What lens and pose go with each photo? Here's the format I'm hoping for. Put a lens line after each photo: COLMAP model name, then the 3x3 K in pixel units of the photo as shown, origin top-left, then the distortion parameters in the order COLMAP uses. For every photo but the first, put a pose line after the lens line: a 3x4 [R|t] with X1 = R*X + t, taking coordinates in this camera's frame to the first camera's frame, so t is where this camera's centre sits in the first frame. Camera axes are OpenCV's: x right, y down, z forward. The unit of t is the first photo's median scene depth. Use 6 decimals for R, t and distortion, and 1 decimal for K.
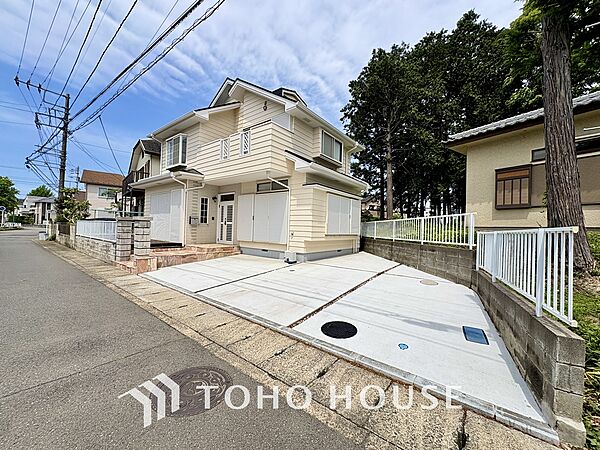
lens RADIAL K [[239.9, 0, 297.9], [0, 239.9, 227.0], [0, 0, 1]] dist [-0.000677, -0.000275]
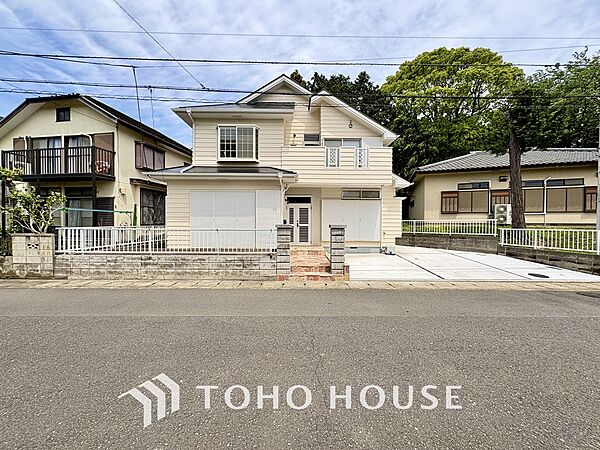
lens RADIAL K [[239.9, 0, 297.1], [0, 239.9, 223.4], [0, 0, 1]] dist [-0.000677, -0.000275]
pose [[0.779464, -0.026663, 0.625880, -1.095566], [0.015232, 0.999605, 0.023615, -0.055548], [-0.626262, -0.008874, 0.779562, 0.249741]]
